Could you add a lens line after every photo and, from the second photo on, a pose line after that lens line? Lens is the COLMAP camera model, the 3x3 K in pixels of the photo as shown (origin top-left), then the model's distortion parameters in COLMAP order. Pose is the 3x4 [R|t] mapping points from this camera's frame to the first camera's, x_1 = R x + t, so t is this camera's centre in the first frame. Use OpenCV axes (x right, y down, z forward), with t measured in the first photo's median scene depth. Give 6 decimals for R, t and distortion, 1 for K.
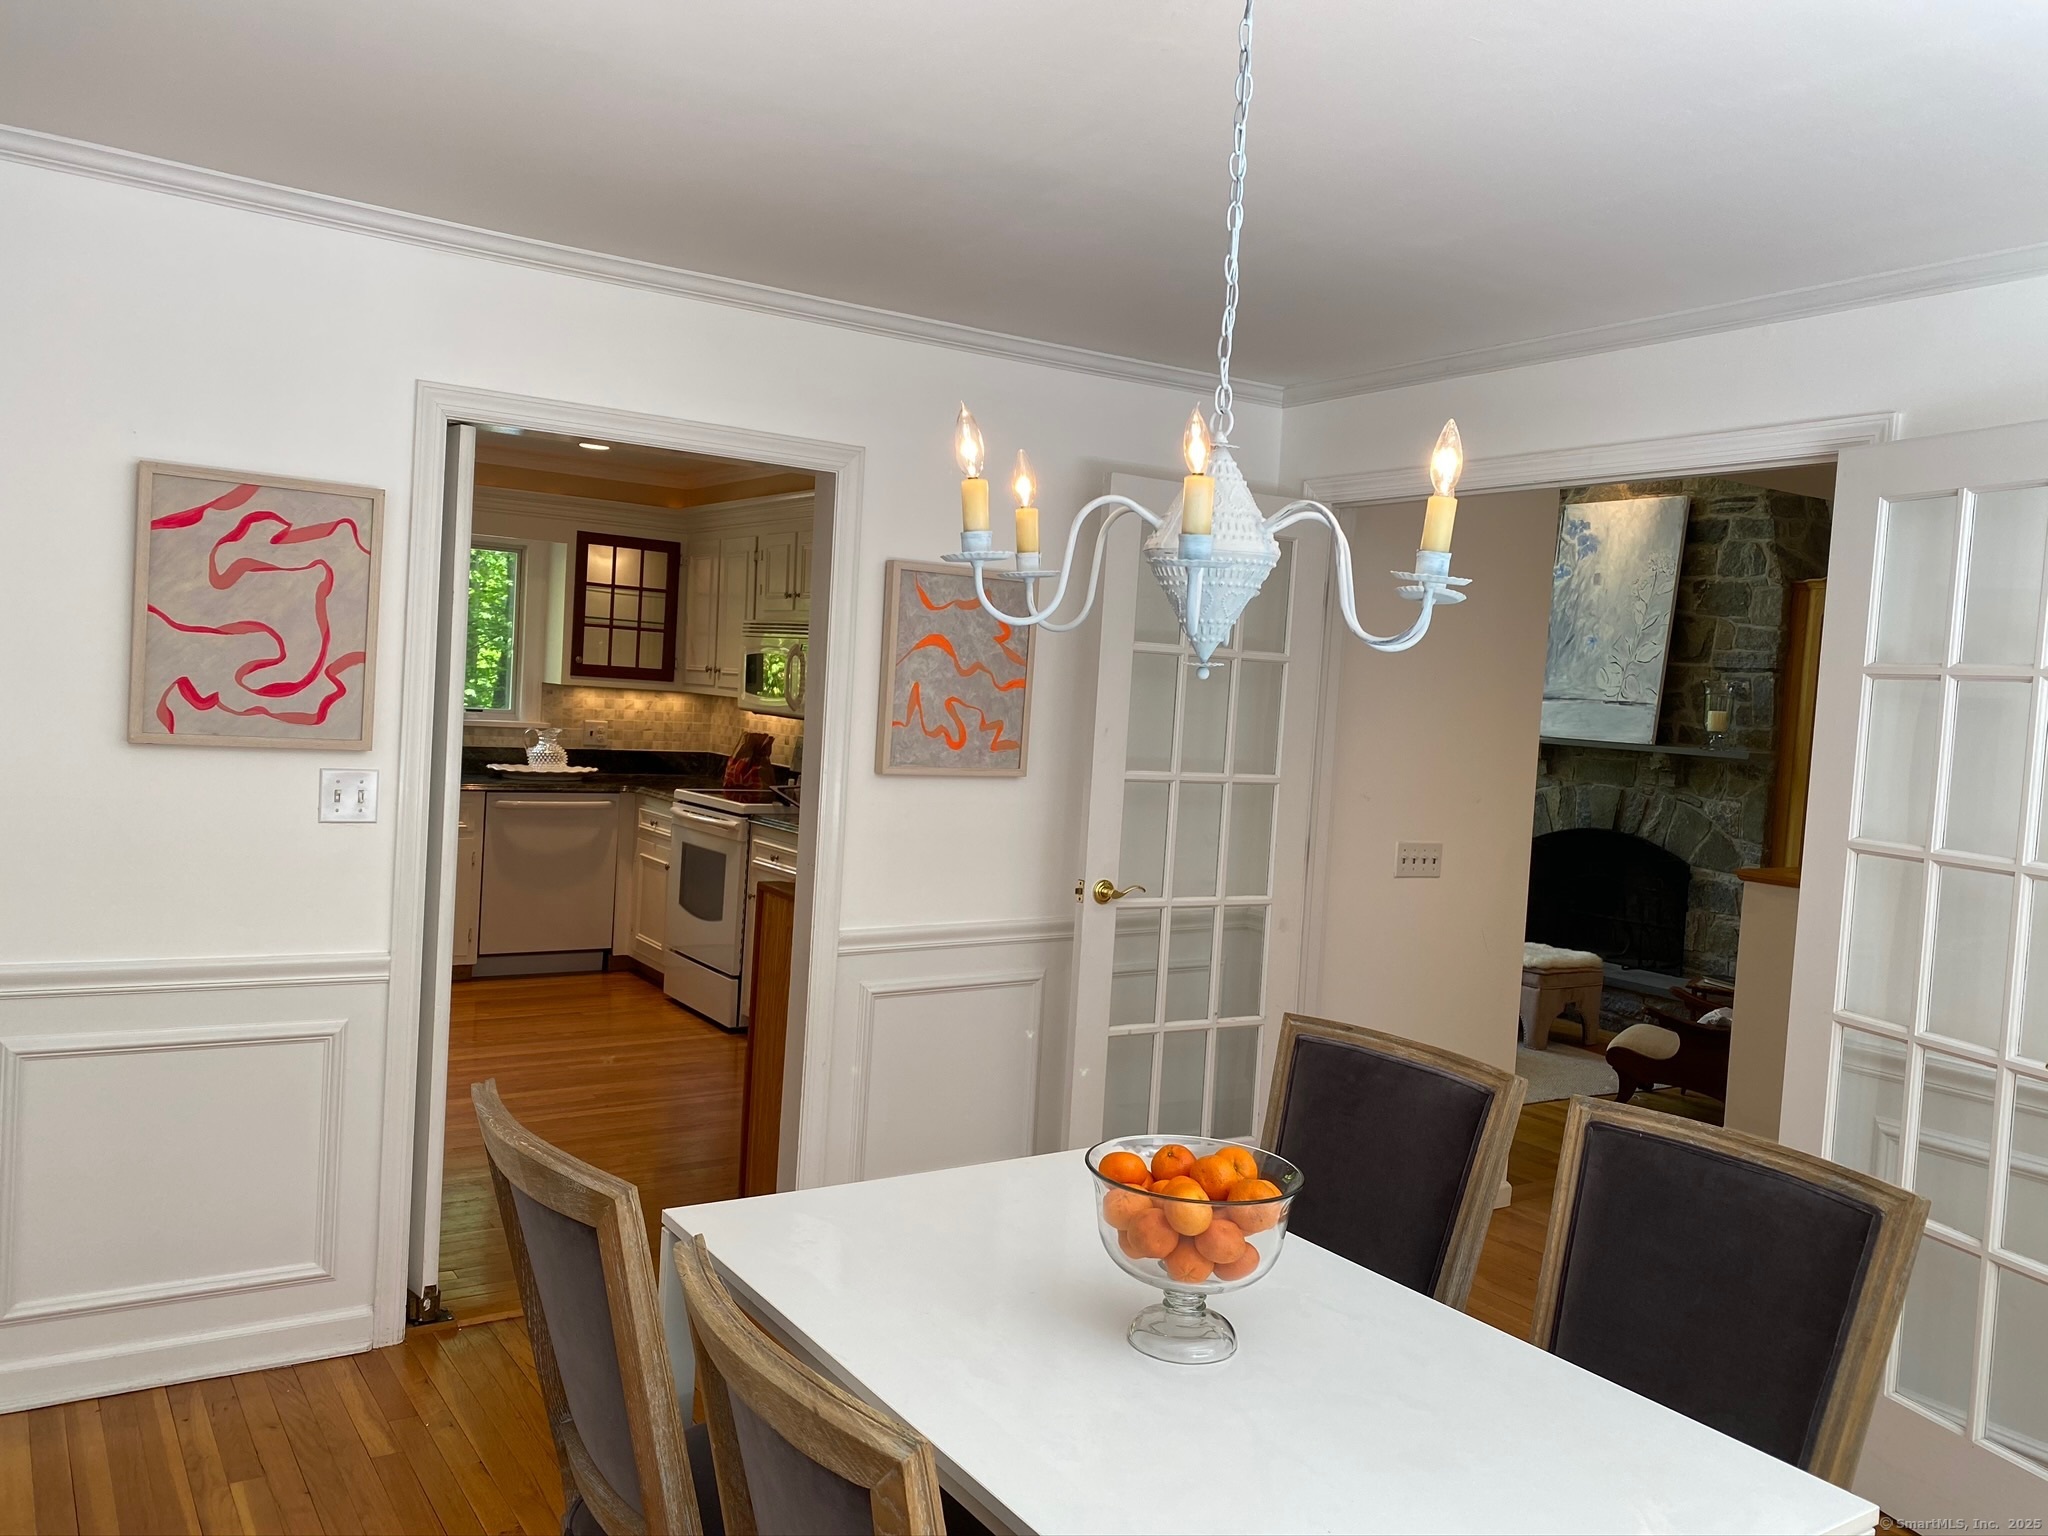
lens RADIAL K [[1562.1, 0, 1016.1], [0, 1562.1, 780.3], [0, 0, 1]] dist [0.020331, -0.059283]
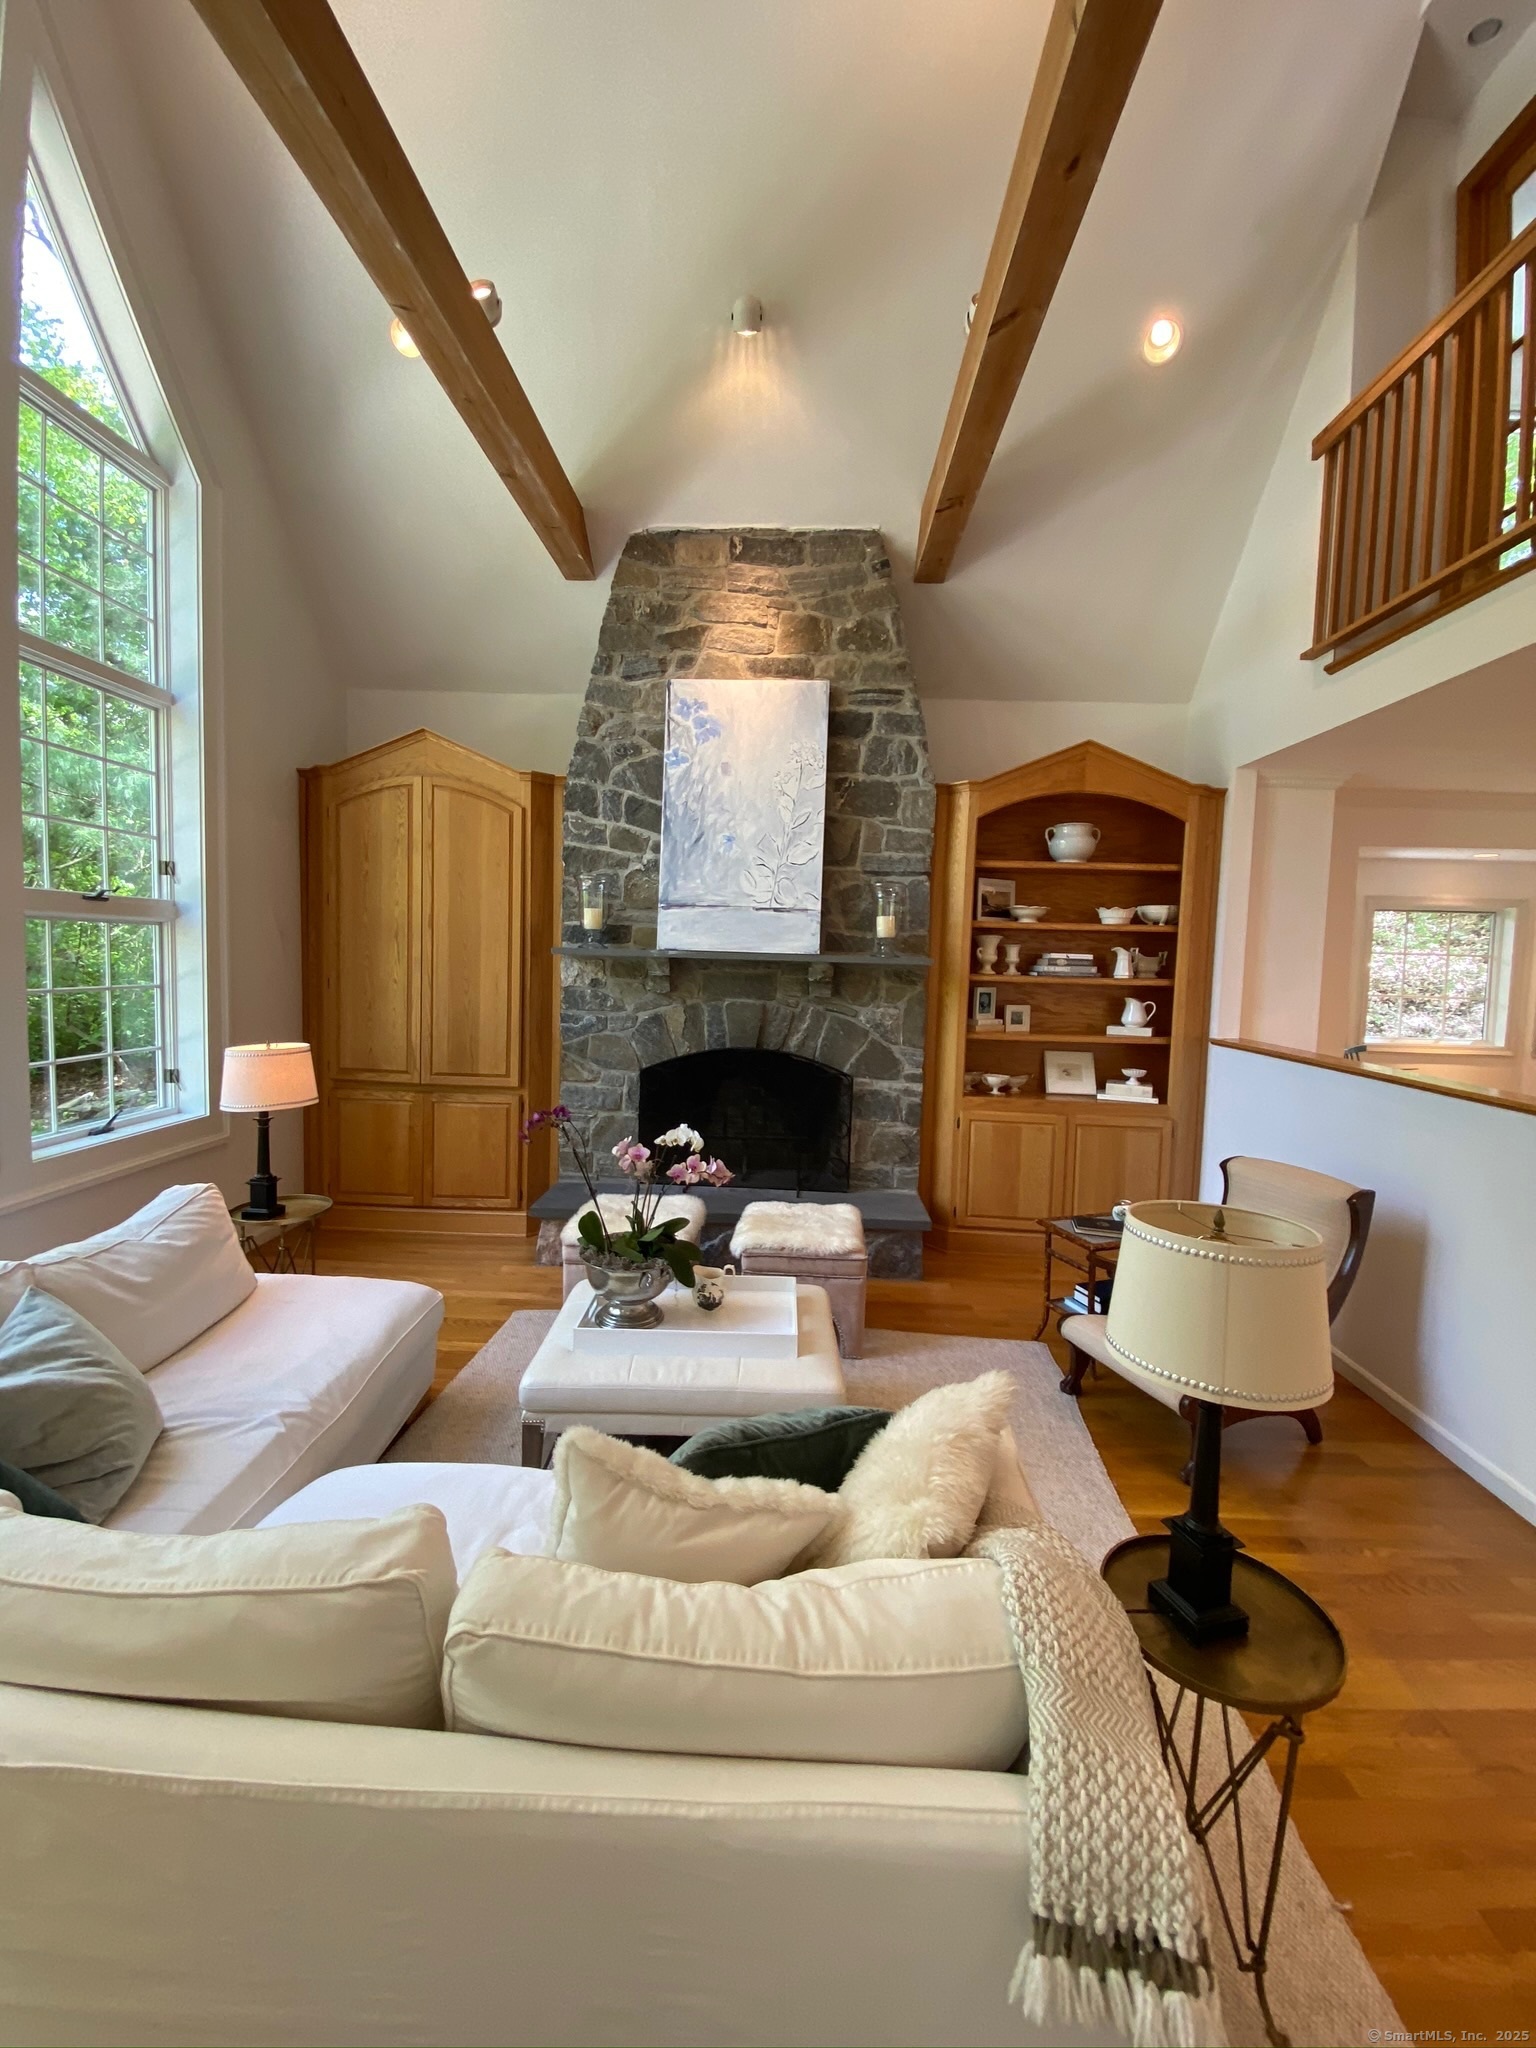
lens RADIAL K [[825.5, 0, 780.5], [0, 825.5, 1033.2], [0, 0, 1]] dist [-0.005432, -0.008296]
pose [[0.580248, -0.133132, 0.803485, -0.004430], [0.057414, 0.990781, 0.122704, -0.042701], [-0.812413, -0.025068, 0.582543, 0.823862]]
